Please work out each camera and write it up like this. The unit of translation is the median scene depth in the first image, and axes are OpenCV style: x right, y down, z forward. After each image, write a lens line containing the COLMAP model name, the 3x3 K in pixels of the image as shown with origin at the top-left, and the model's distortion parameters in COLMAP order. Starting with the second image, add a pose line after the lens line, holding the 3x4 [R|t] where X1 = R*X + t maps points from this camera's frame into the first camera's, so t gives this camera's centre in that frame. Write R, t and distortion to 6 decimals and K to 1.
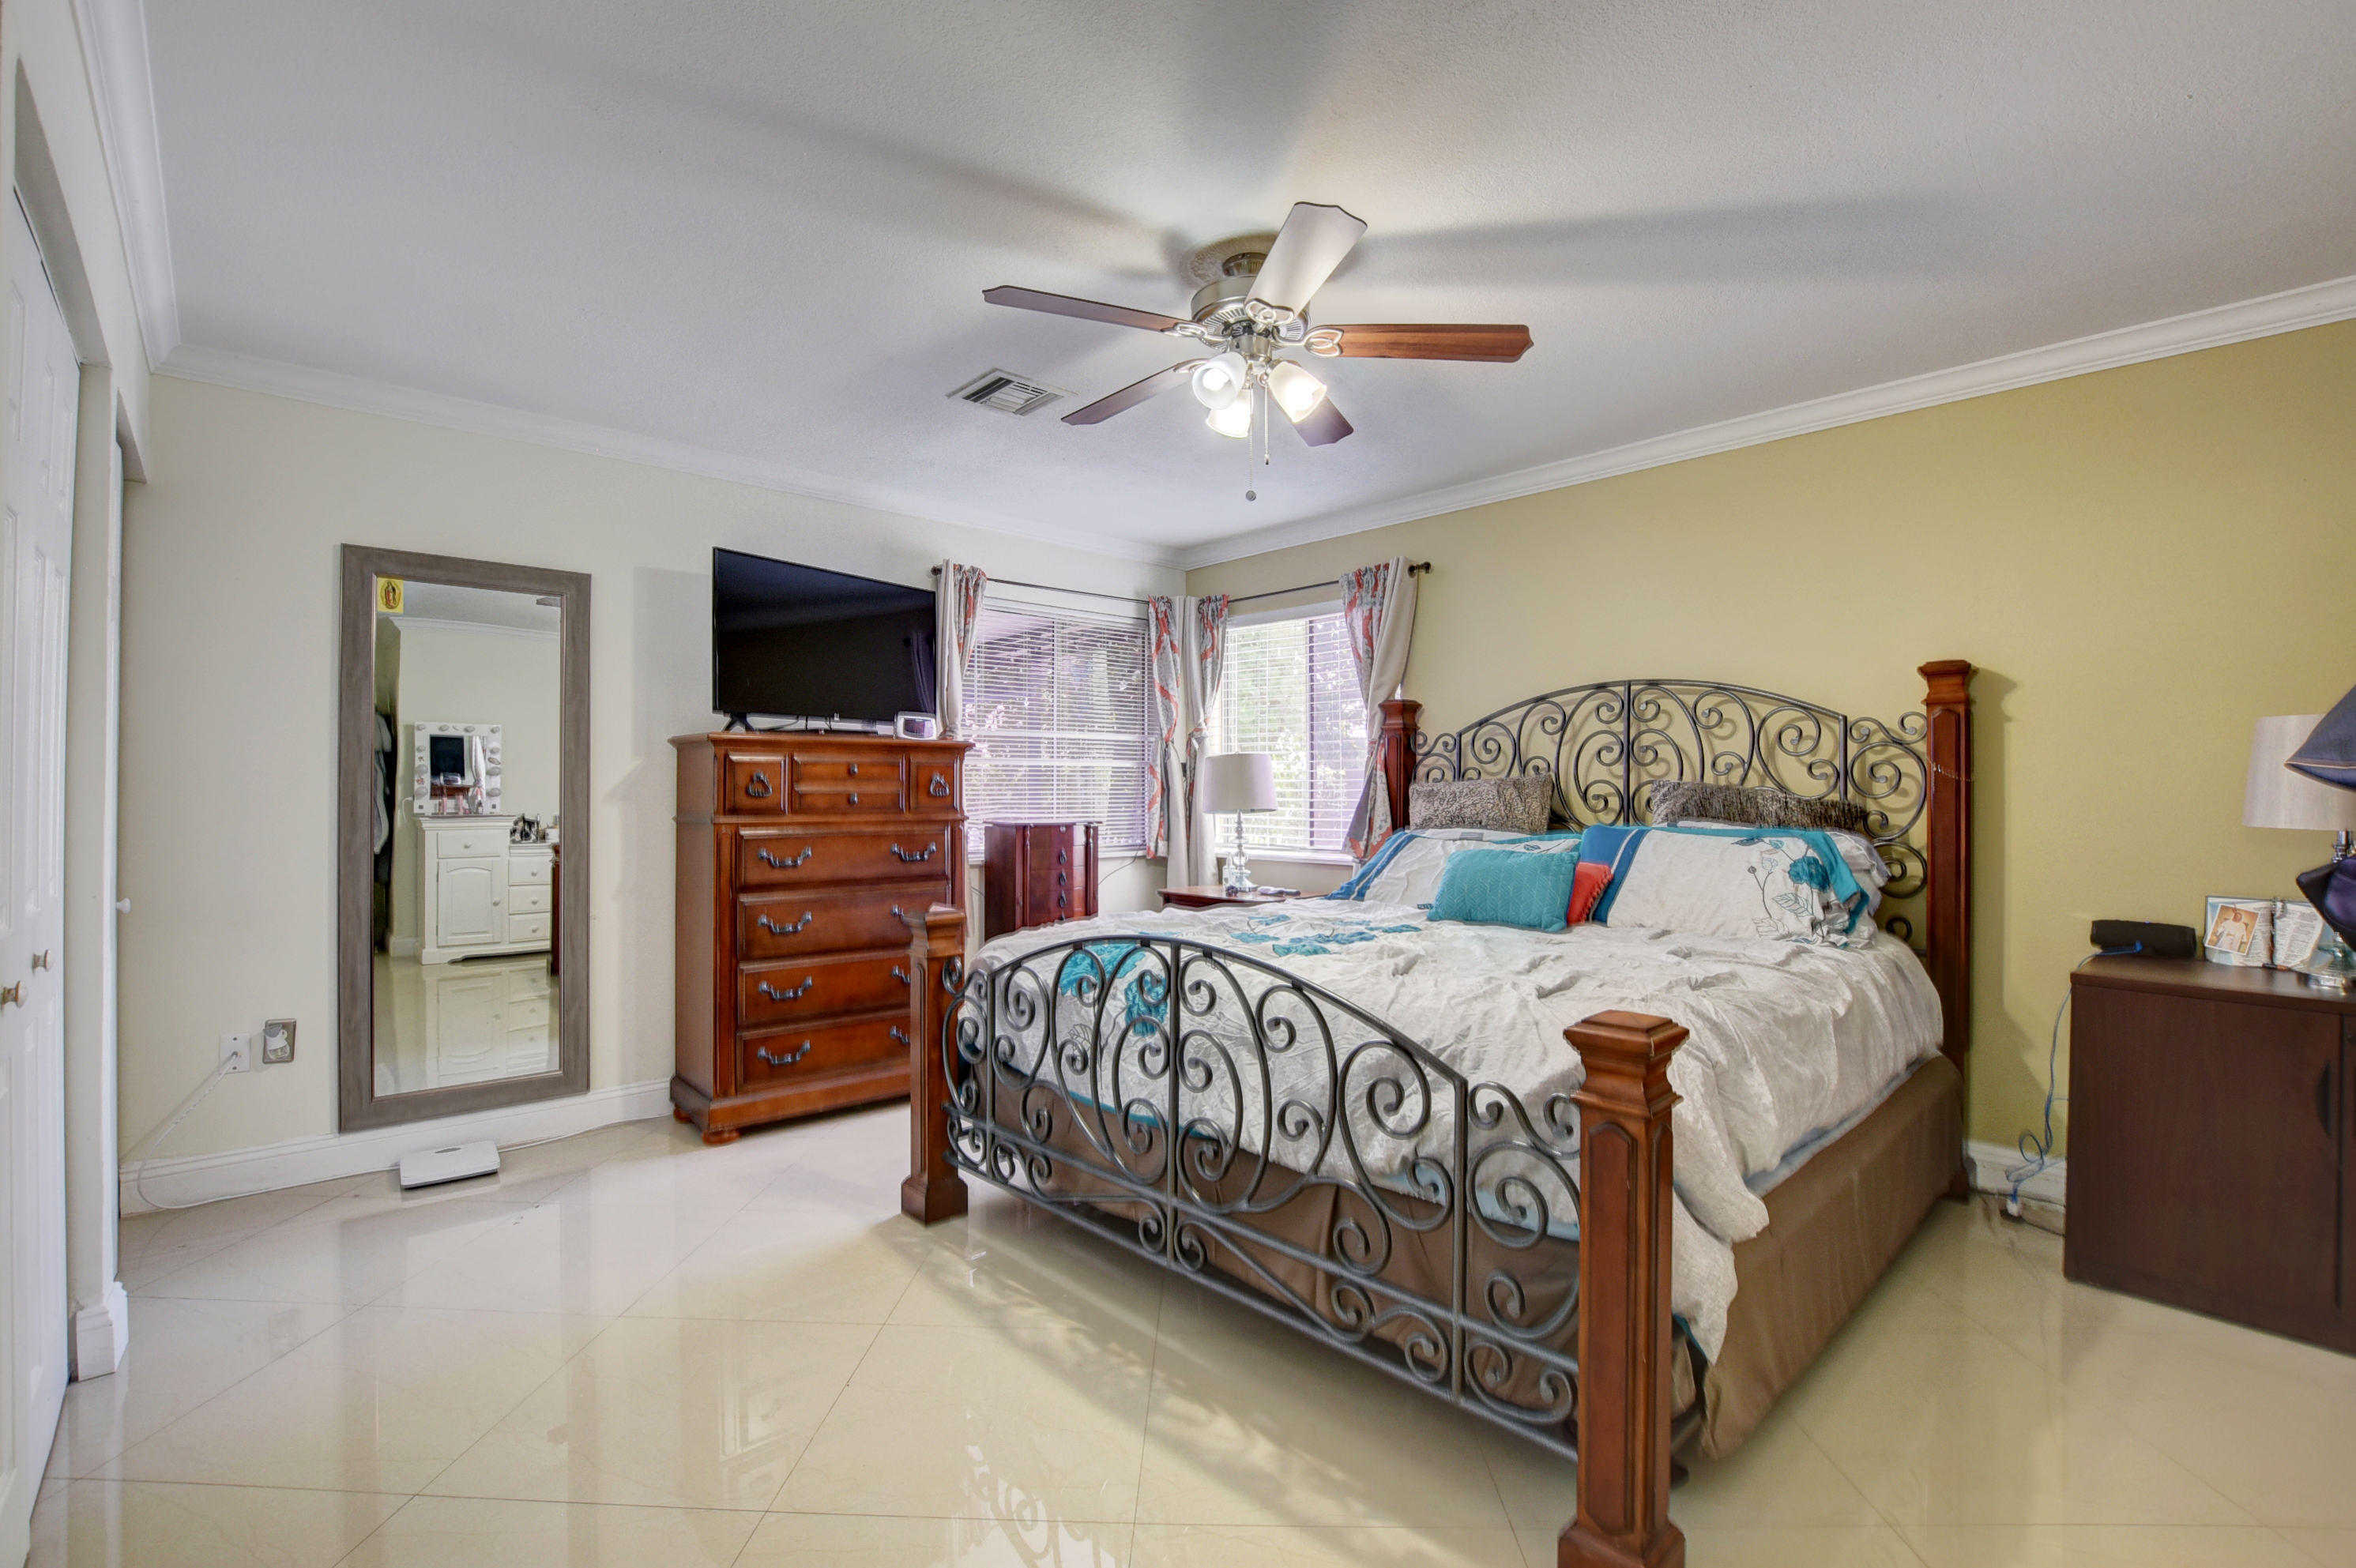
lens RADIAL K [[1041.0, 0, 1180.0], [0, 1041.0, 782.6], [0, 0, 1]] dist [-0.034154, 0.001803]
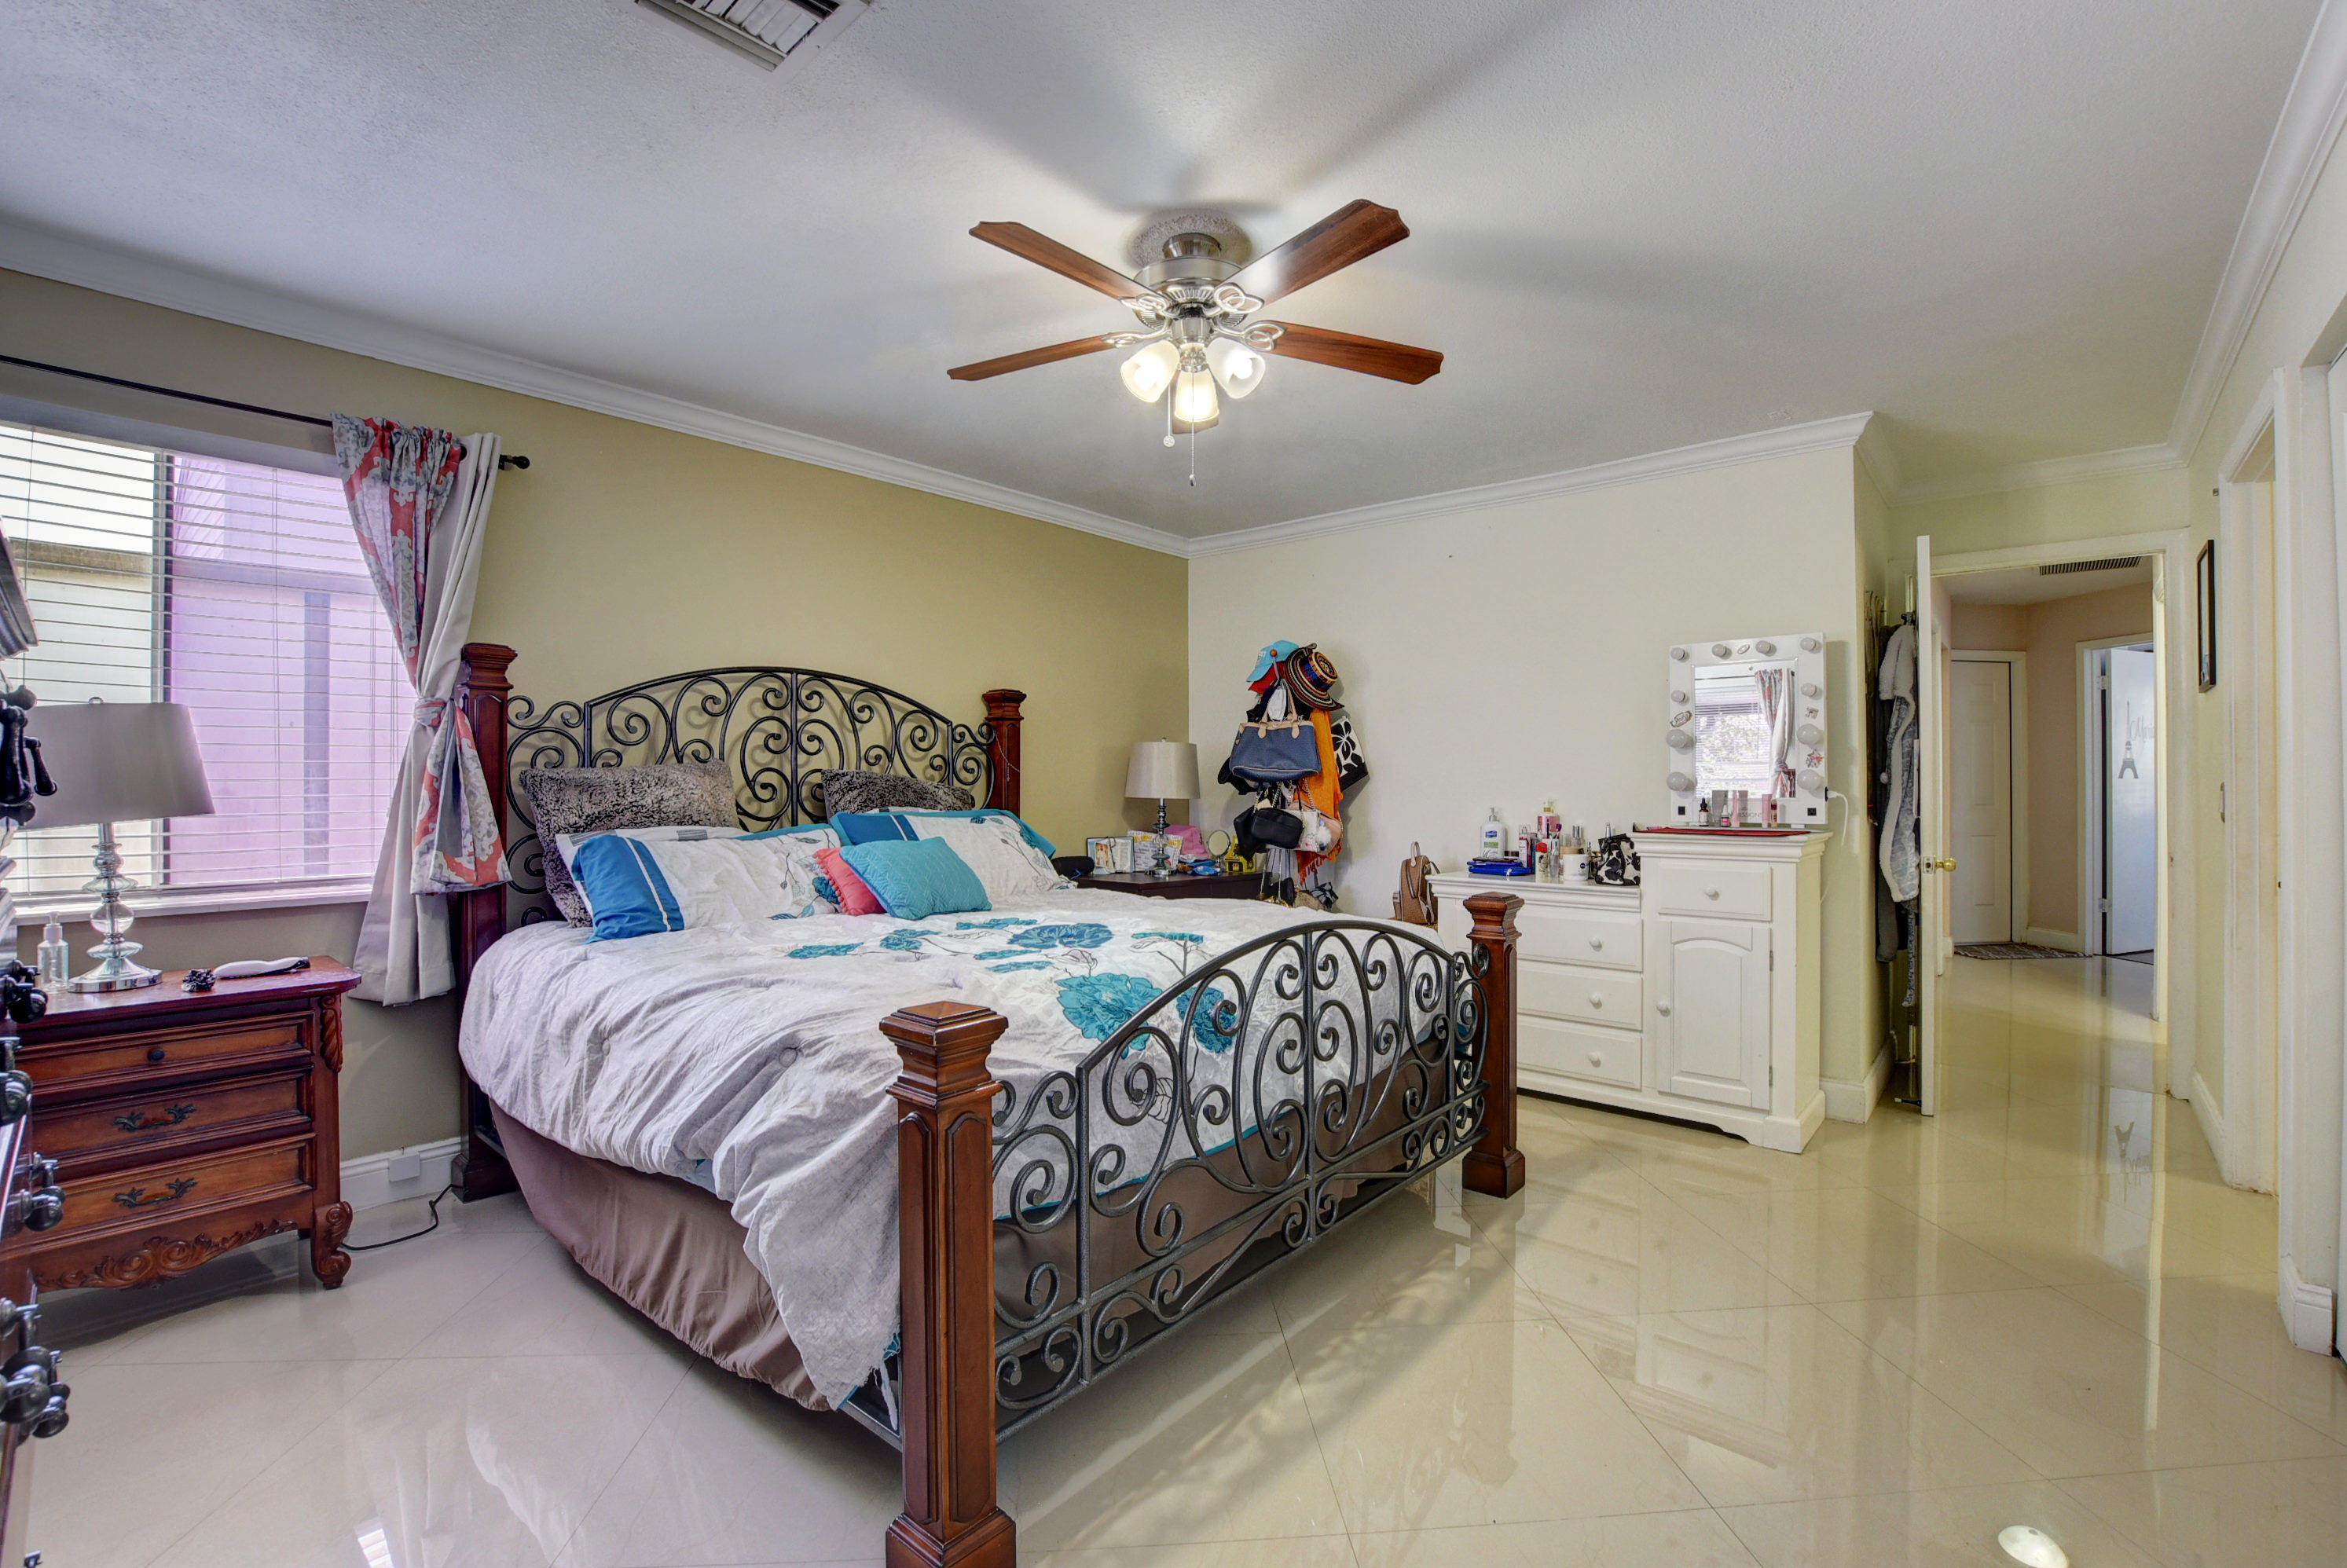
lens RADIAL K [[1036.6, 0, 1177.4], [0, 1036.6, 779.8], [0, 0, 1]] dist [-0.035399, 0.004462]
pose [[-0.109762, -0.001398, 0.993957, -0.949830], [-0.007630, 0.999971, 0.000564, 0.008215], [-0.993929, -0.007522, -0.109770, 1.174958]]
